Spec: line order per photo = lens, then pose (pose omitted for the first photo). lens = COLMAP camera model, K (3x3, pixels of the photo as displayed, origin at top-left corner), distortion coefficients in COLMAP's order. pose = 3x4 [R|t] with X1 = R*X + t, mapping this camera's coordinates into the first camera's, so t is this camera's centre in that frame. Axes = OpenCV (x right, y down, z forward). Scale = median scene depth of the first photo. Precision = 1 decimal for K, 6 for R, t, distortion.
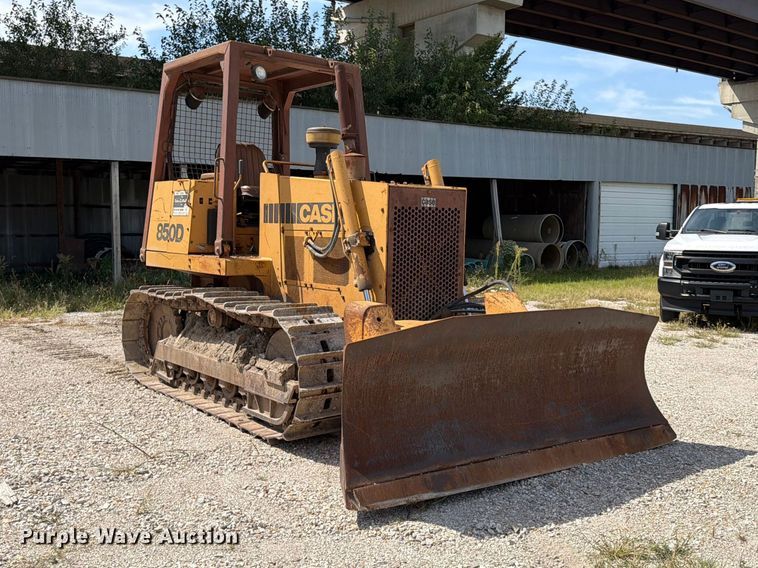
lens RADIAL K [[816.6, 0, 347.5], [0, 816.6, 283.9], [0, 0, 1]] dist [0.115898, -0.265285]
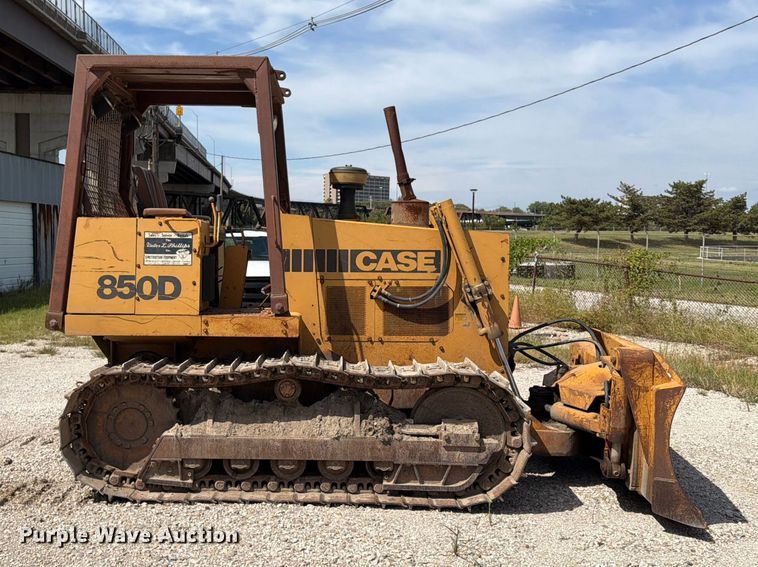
lens RADIAL K [[892.5, 0, 346.2], [0, 892.5, 282.1], [0, 0, 1]] dist [0.092168, -0.031245]
pose [[0.616290, -0.041838, 0.786407, -0.873893], [0.059998, 0.998180, 0.006086, -0.072432], [-0.785231, 0.043432, 0.617678, 0.416164]]
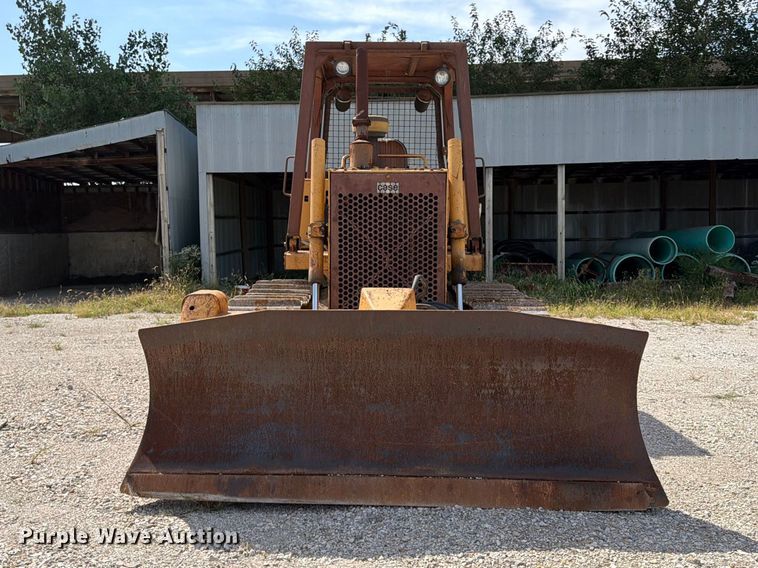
lens RADIAL K [[816.6, 0, 347.5], [0, 816.6, 283.9], [0, 0, 1]] dist [0.115898, -0.265285]
pose [[0.770515, 0.023253, -0.636998, 0.574964], [-0.031315, 0.999509, -0.001393, 0.006983], [0.636653, 0.021021, 0.770864, 0.257675]]
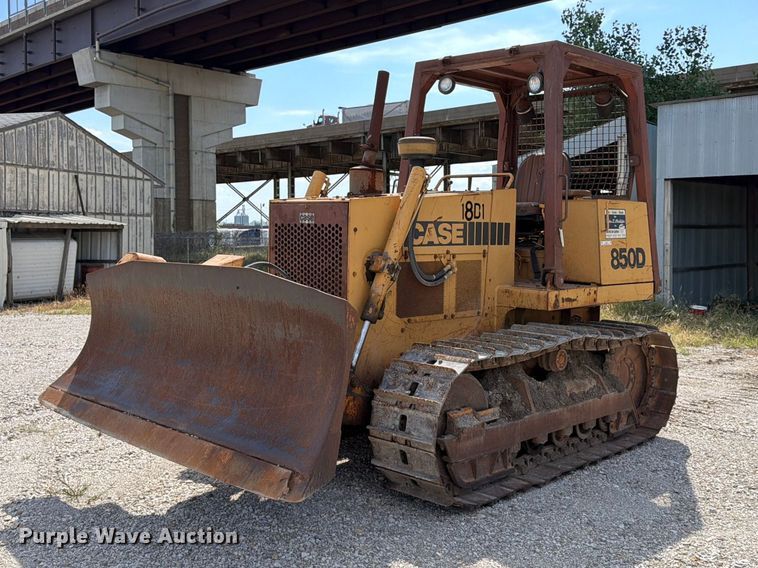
lens RADIAL K [[831.8, 0, 378.3], [0, 831.8, 260.4], [0, 0, 1]] dist [0.105618, -0.024472]
pose [[0.155436, 0.025064, -0.987528, 0.892596], [-0.085019, 0.996308, 0.011905, -0.064797], [0.984181, 0.082108, 0.156993, 0.848349]]
